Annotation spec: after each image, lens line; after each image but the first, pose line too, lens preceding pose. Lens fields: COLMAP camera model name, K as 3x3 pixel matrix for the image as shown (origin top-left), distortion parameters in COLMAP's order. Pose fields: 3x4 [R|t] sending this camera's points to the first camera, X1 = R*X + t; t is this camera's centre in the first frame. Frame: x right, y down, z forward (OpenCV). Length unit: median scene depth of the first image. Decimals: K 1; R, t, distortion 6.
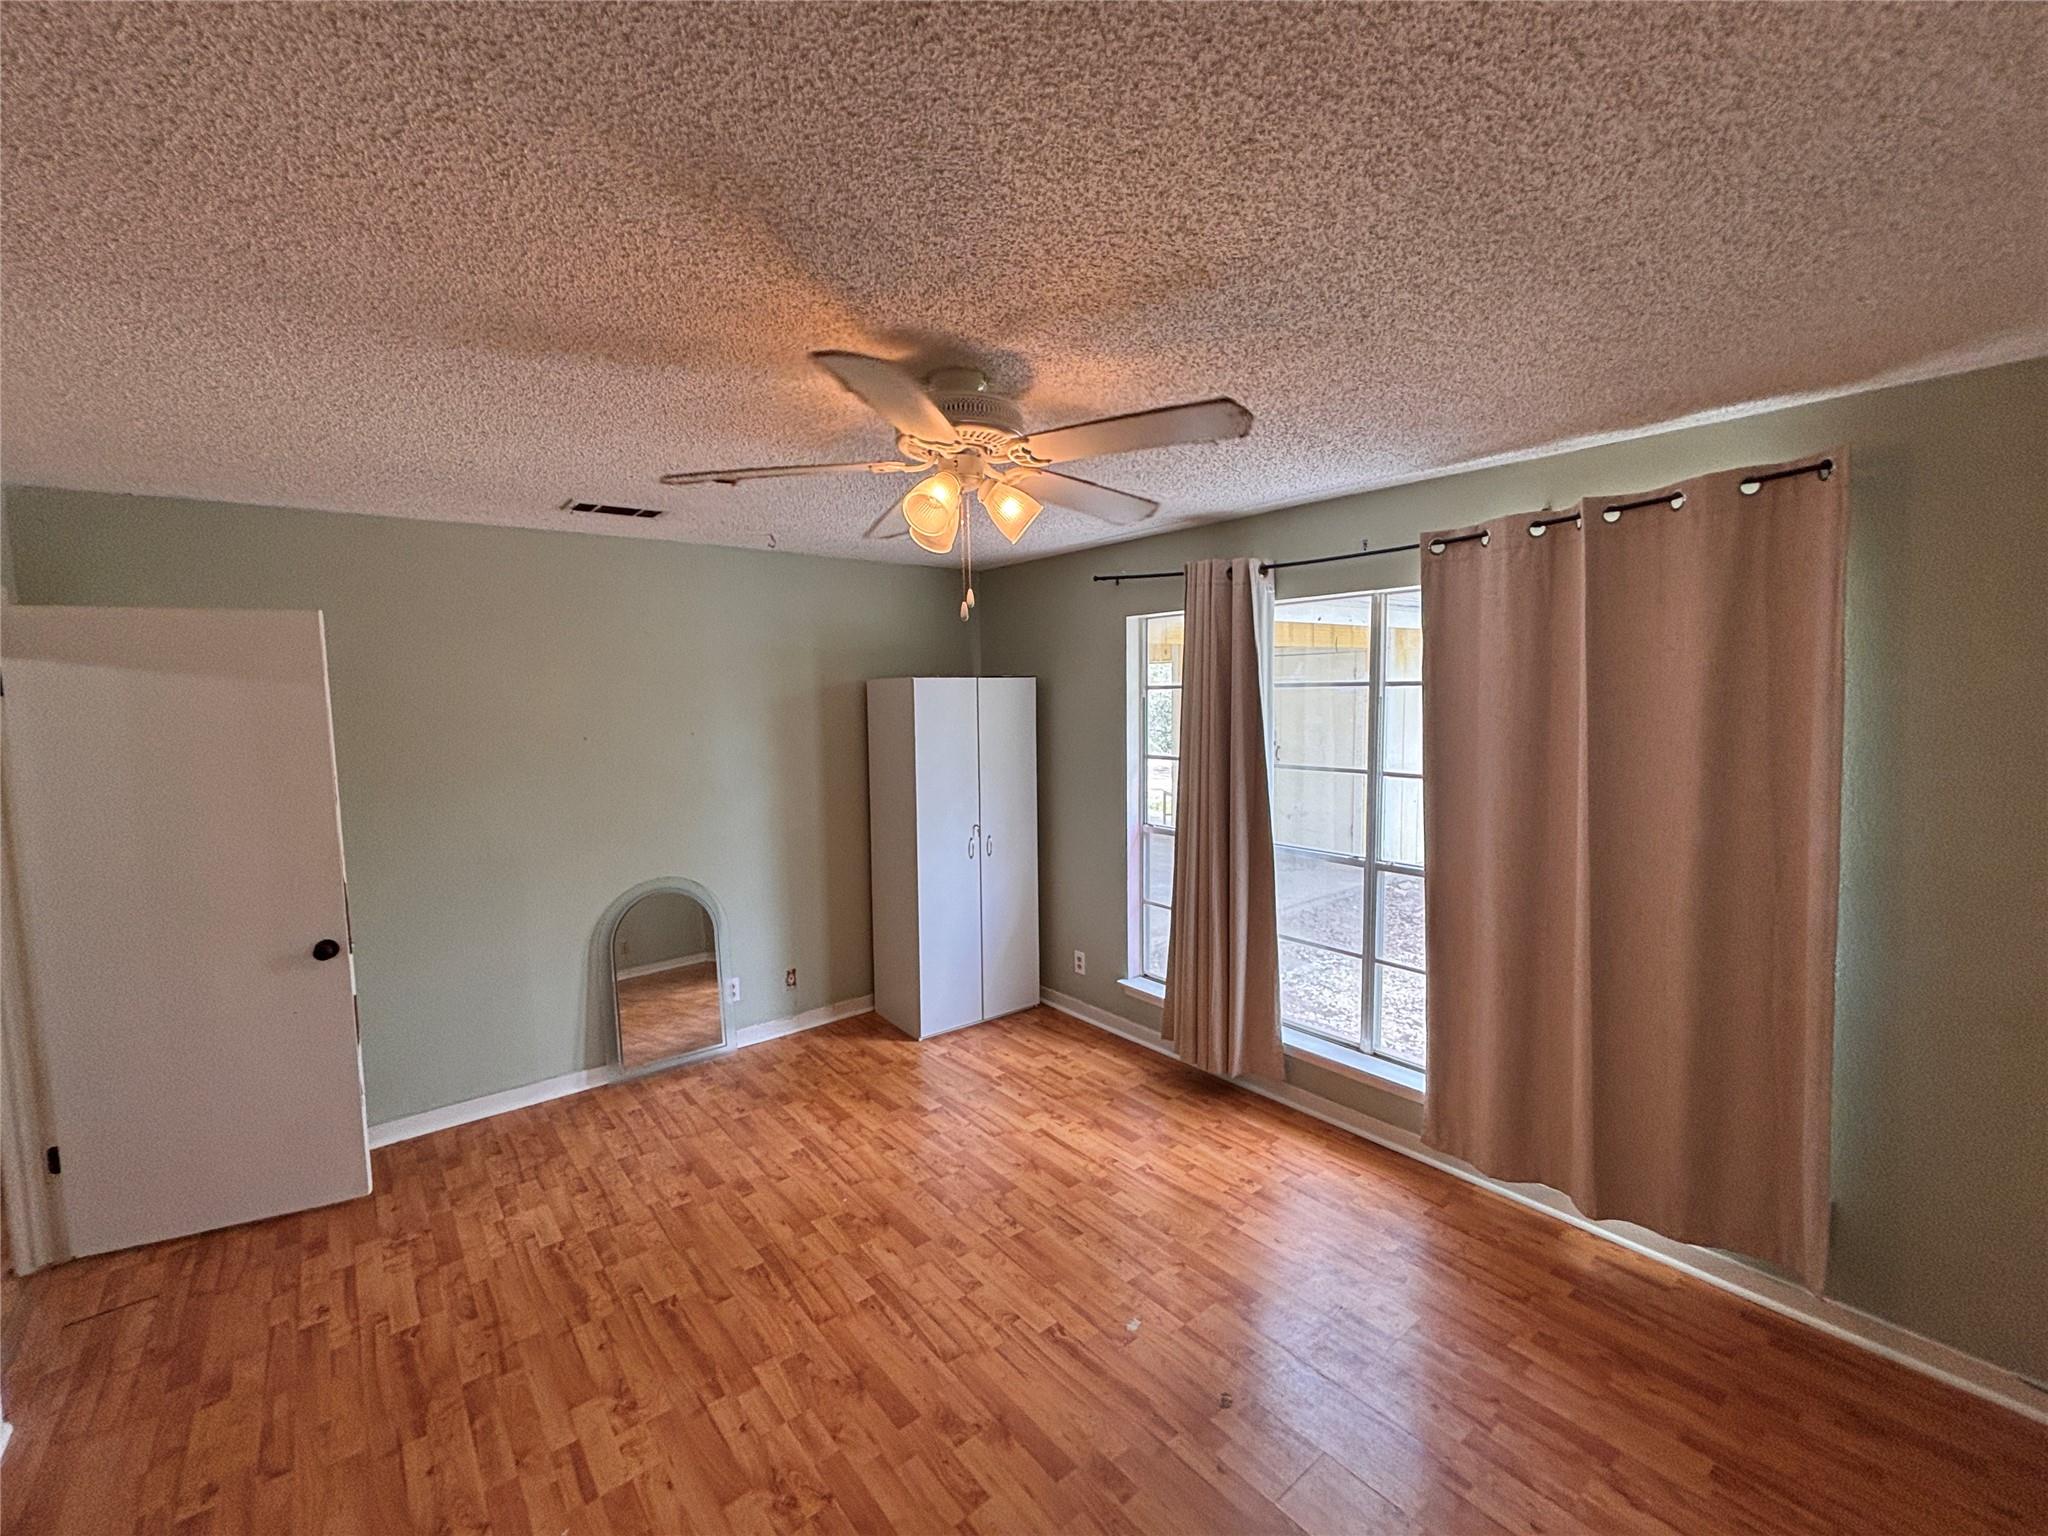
lens RADIAL K [[854.8, 0, 1018.8], [0, 854.8, 766.8], [0, 0, 1]] dist [0.000038, -0.000160]
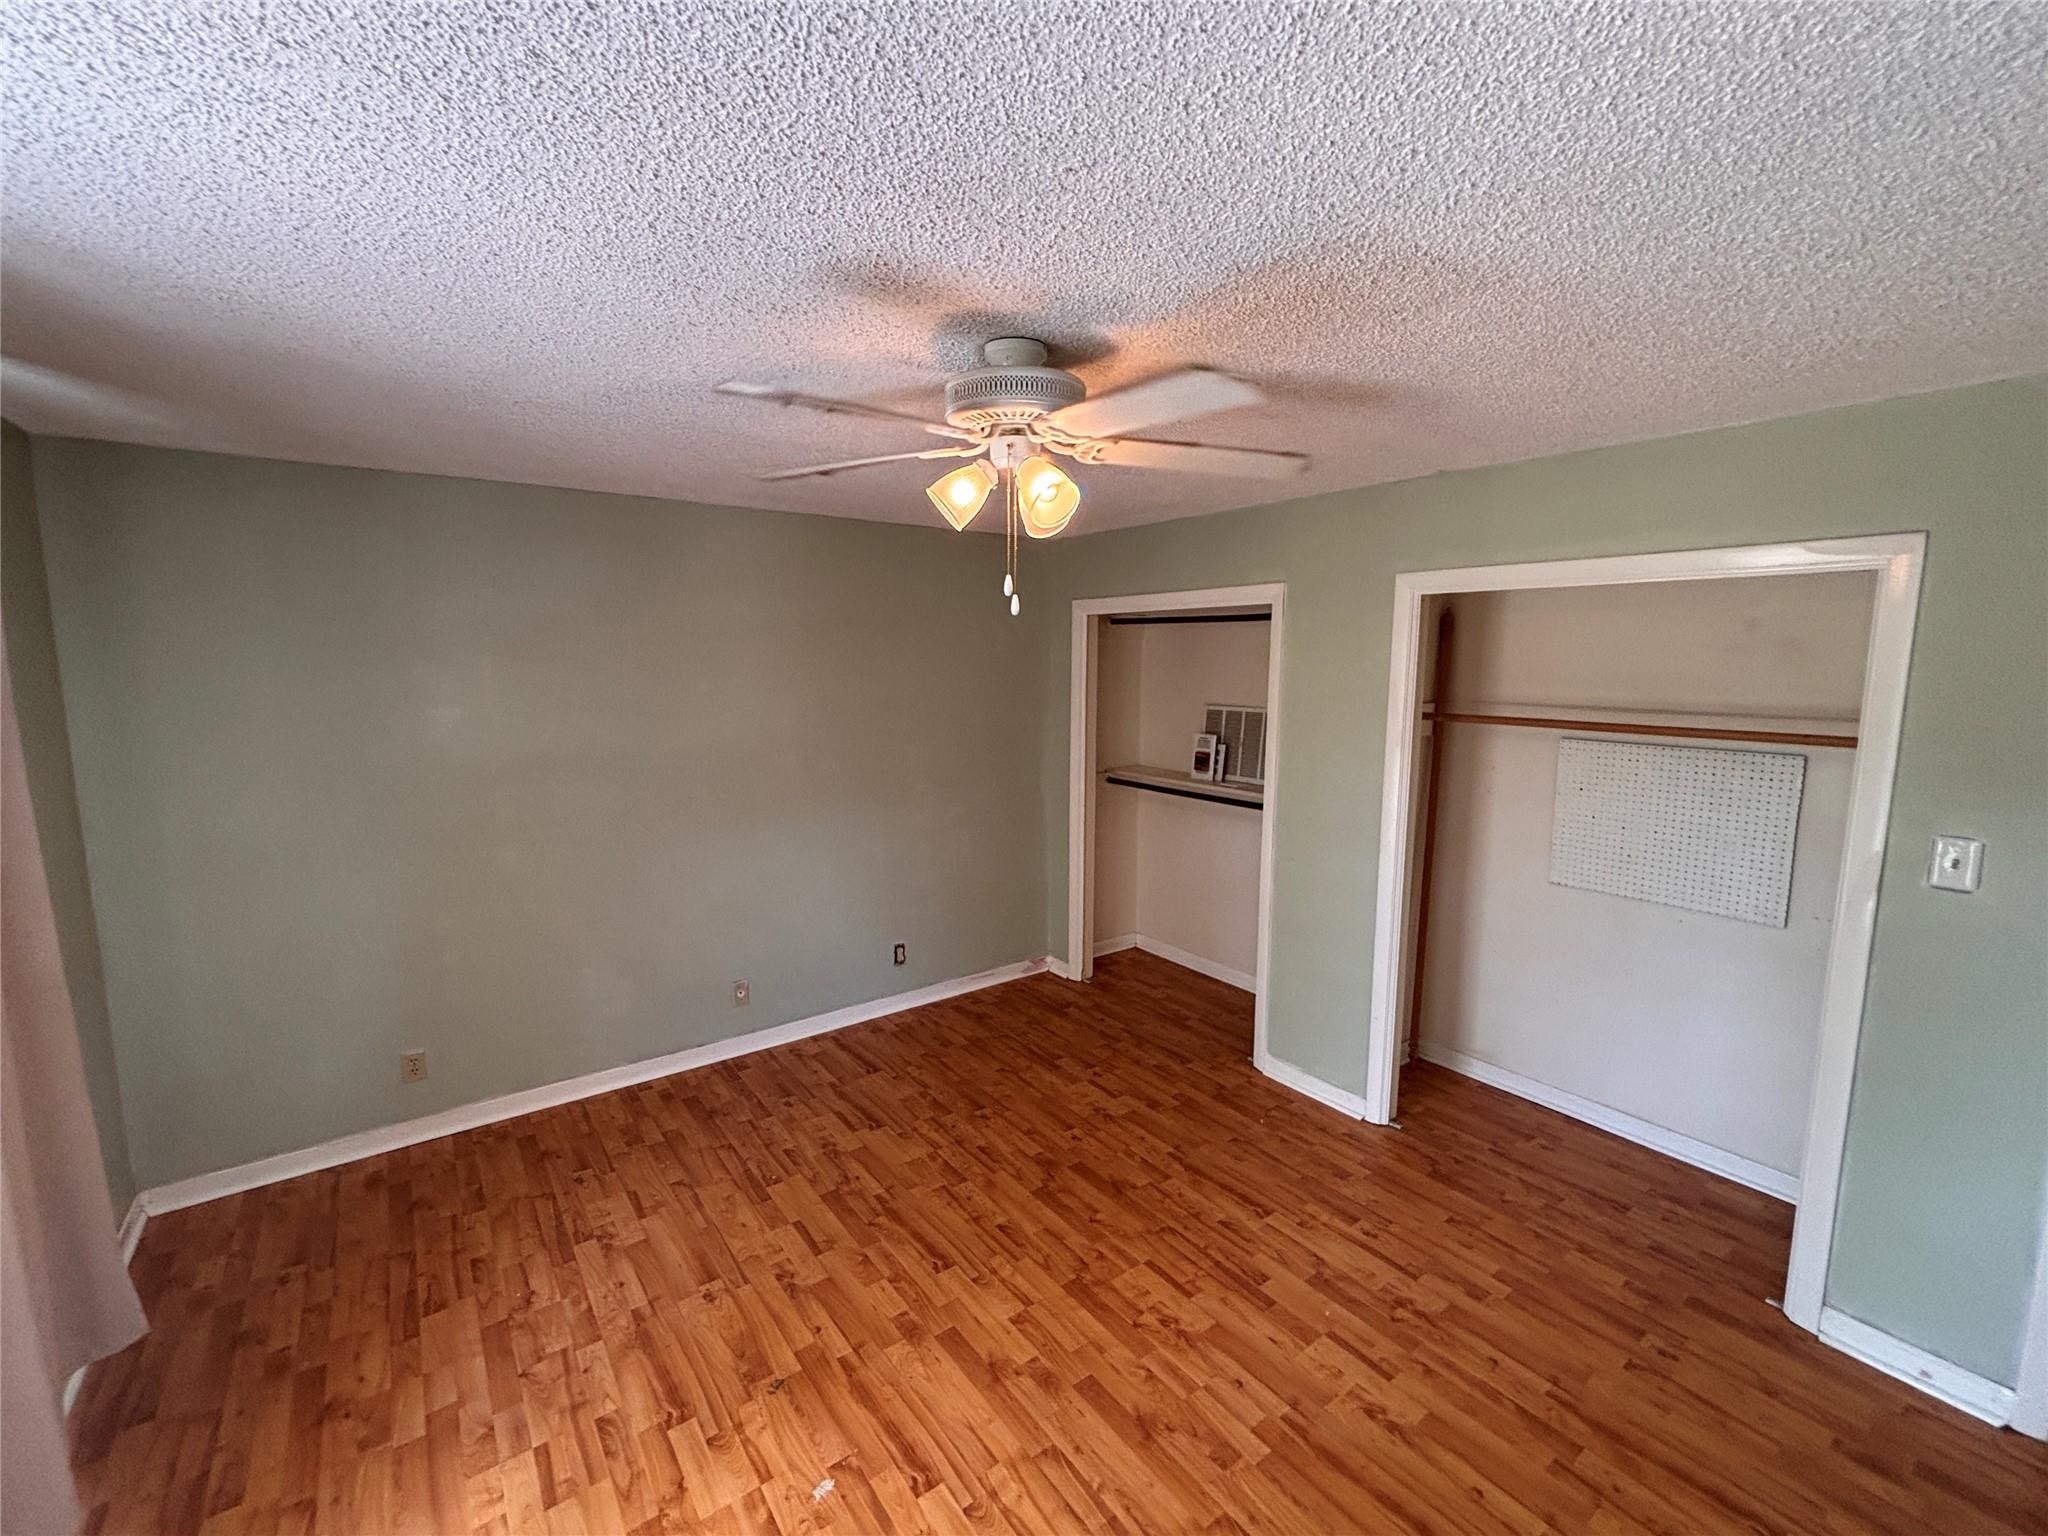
lens RADIAL K [[854.8, 0, 1018.8], [0, 854.8, 766.8], [0, 0, 1]] dist [0.000038, -0.000160]
pose [[-0.998873, 0.008563, 0.046693, -0.103059], [0.018667, 0.975208, 0.220502, -0.202891], [-0.043647, 0.221125, -0.974268, 1.834234]]
